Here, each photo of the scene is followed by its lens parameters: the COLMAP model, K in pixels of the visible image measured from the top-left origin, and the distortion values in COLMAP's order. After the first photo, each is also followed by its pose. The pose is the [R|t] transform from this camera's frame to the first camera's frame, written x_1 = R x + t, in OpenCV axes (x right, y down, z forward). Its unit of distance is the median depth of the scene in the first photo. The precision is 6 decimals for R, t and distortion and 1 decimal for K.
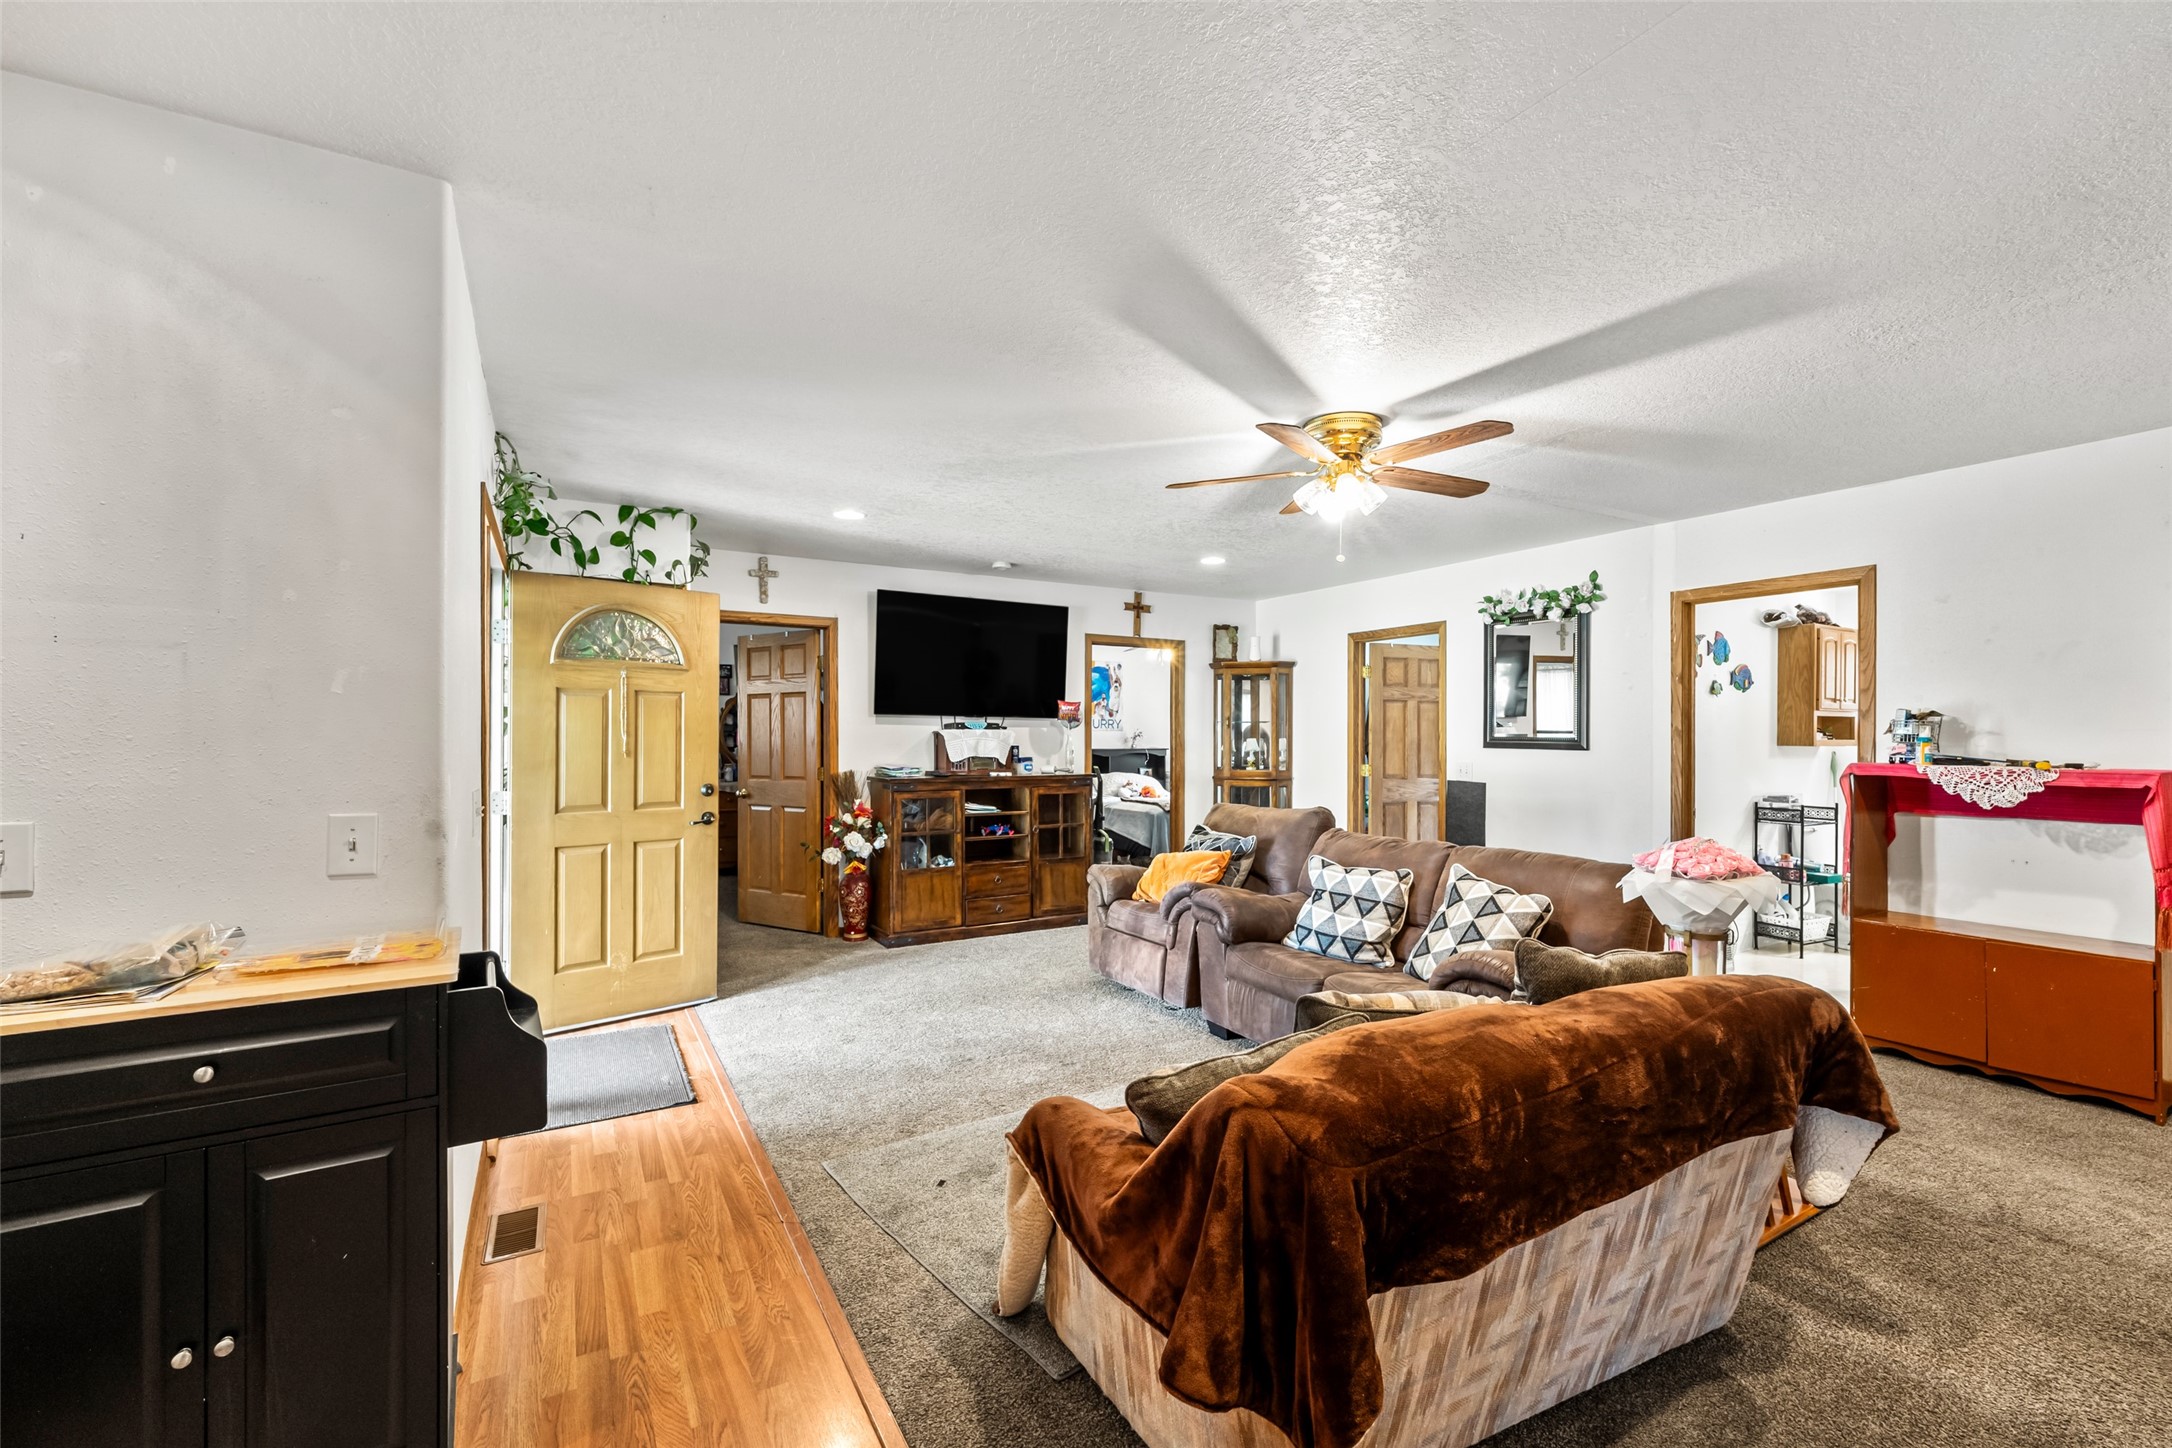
lens RADIAL K [[912.1, 0, 1094.9], [0, 912.1, 737.8], [0, 0, 1]] dist [-0.002170, -0.000909]
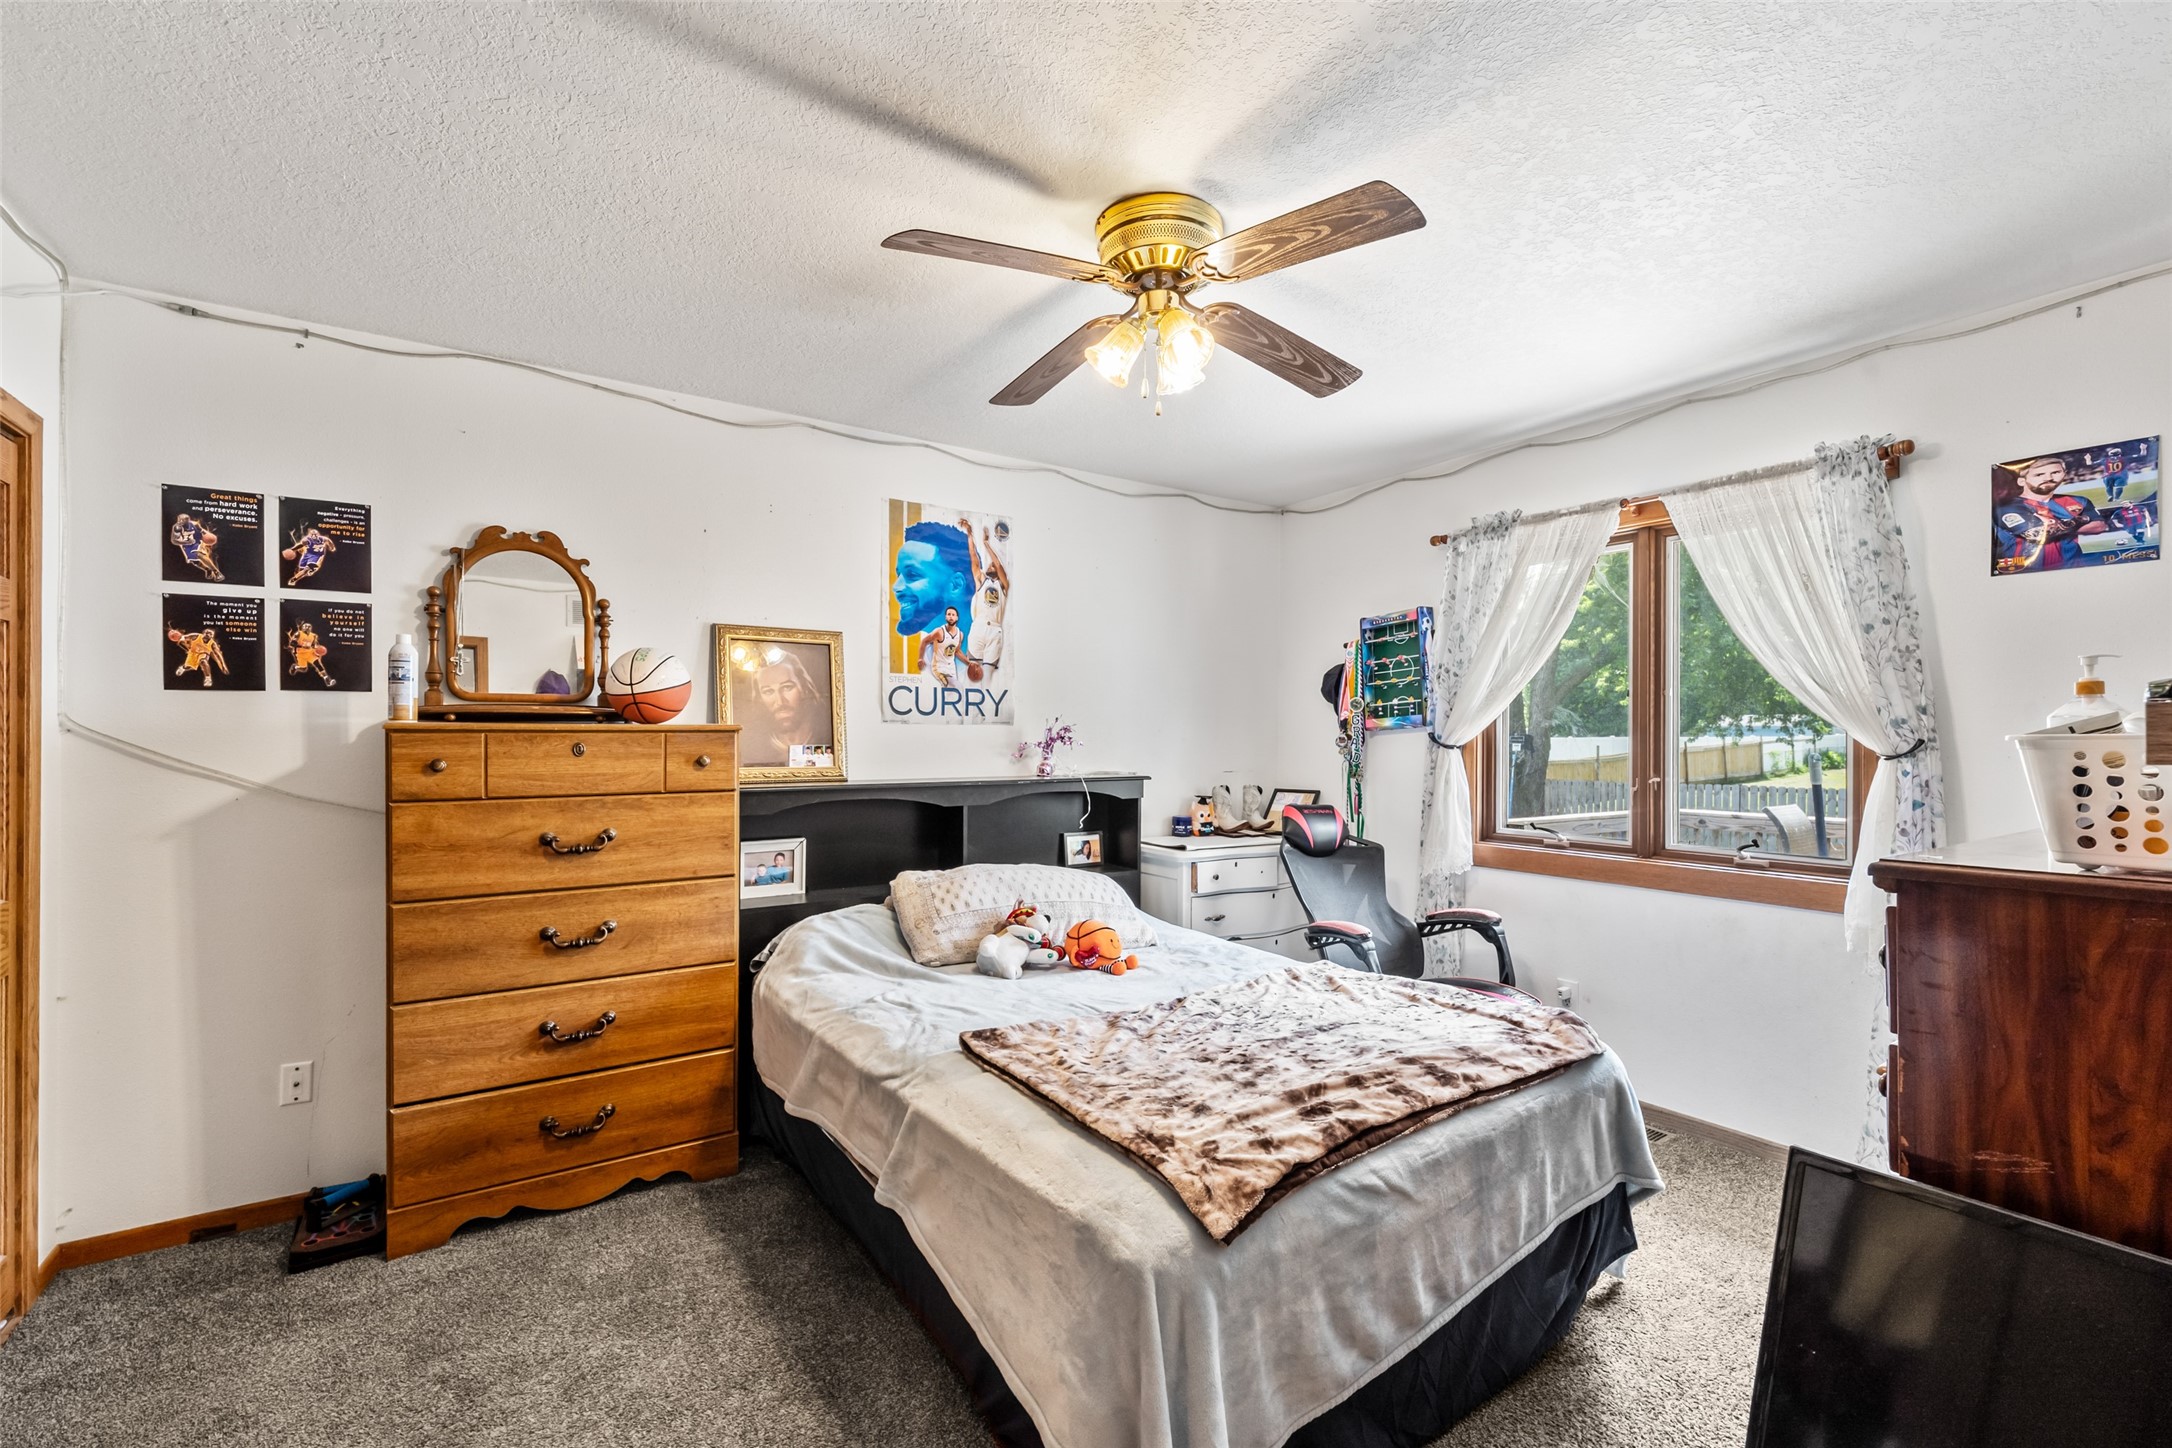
lens RADIAL K [[912.1, 0, 1088.7], [0, 912.1, 730.6], [0, 0, 1]] dist [-0.002170, -0.000909]
pose [[0.998457, 0.000108, 0.055536, 0.040144], [0.000248, 0.999979, -0.006398, -0.003386], [-0.055535, 0.006402, 0.998436, 0.673917]]
